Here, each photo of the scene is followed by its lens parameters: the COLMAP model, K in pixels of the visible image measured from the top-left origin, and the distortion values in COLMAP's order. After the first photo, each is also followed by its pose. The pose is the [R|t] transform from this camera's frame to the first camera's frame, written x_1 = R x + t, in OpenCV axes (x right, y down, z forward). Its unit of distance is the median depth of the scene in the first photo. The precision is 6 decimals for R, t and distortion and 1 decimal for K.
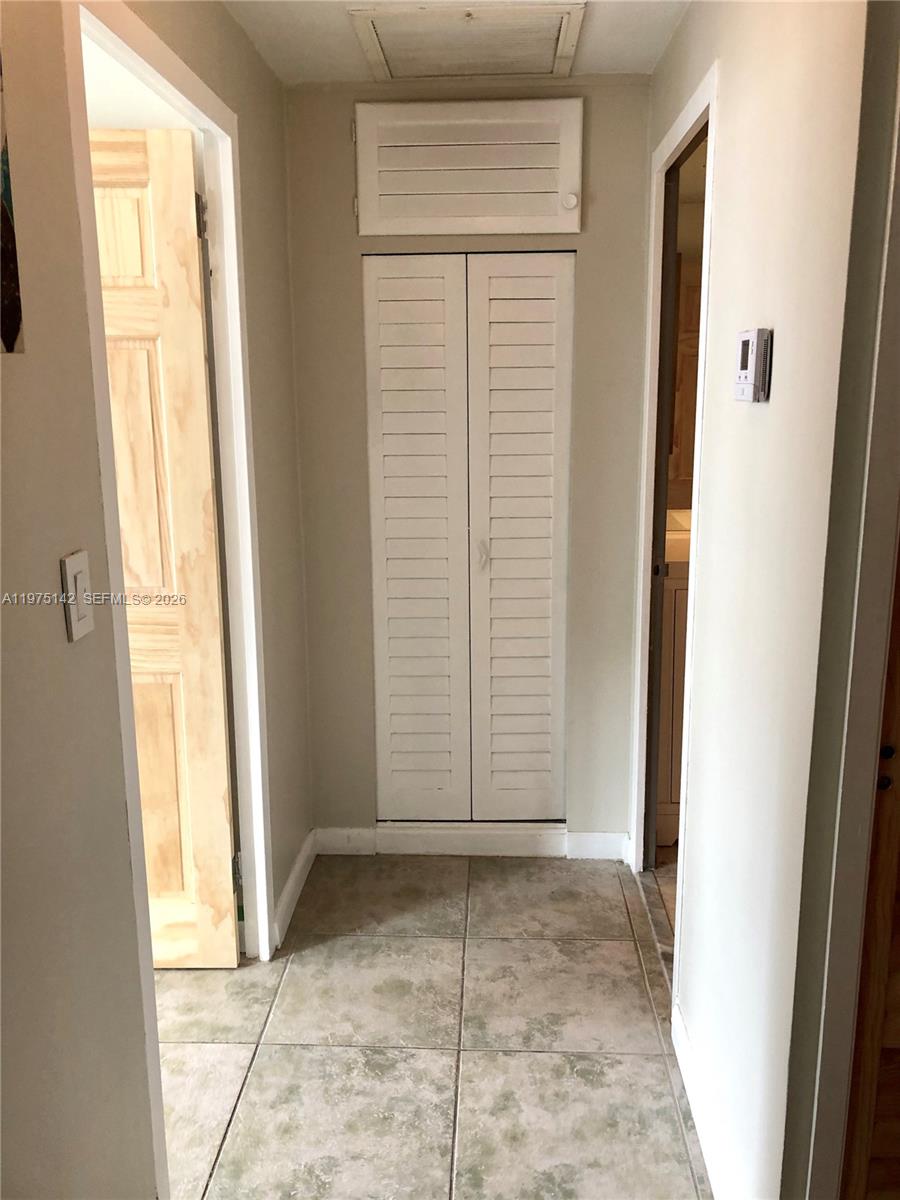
lens RADIAL K [[976.9, 0, 452.5], [0, 976.9, 593.7], [0, 0, 1]] dist [0.023884, -0.006965]
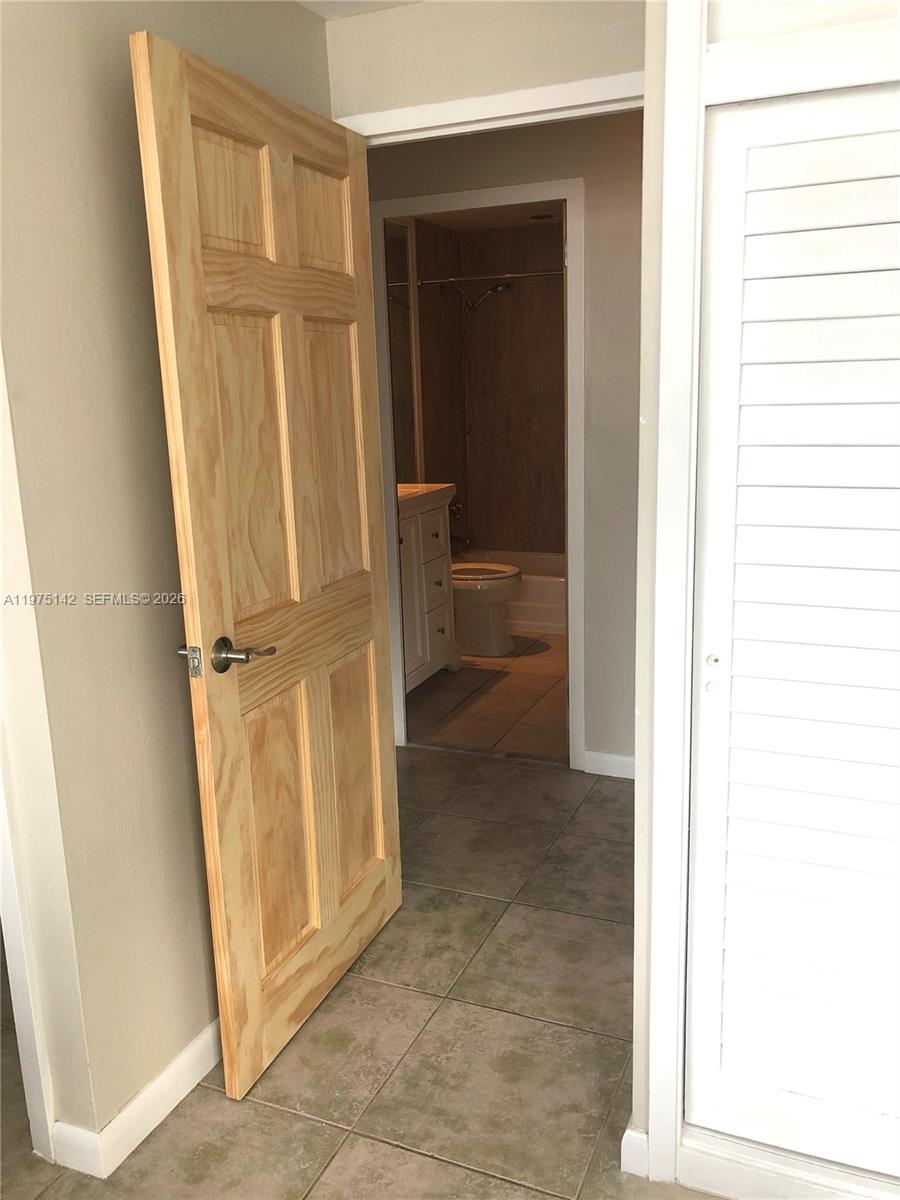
lens RADIAL K [[976.9, 0, 467.6], [0, 976.9, 575.9], [0, 0, 1]] dist [0.023884, -0.006965]
pose [[0.341435, -0.179731, 0.922561, -1.176603], [0.227425, 0.968178, 0.104449, -0.054231], [-0.911976, 0.174151, 0.371445, 0.519257]]
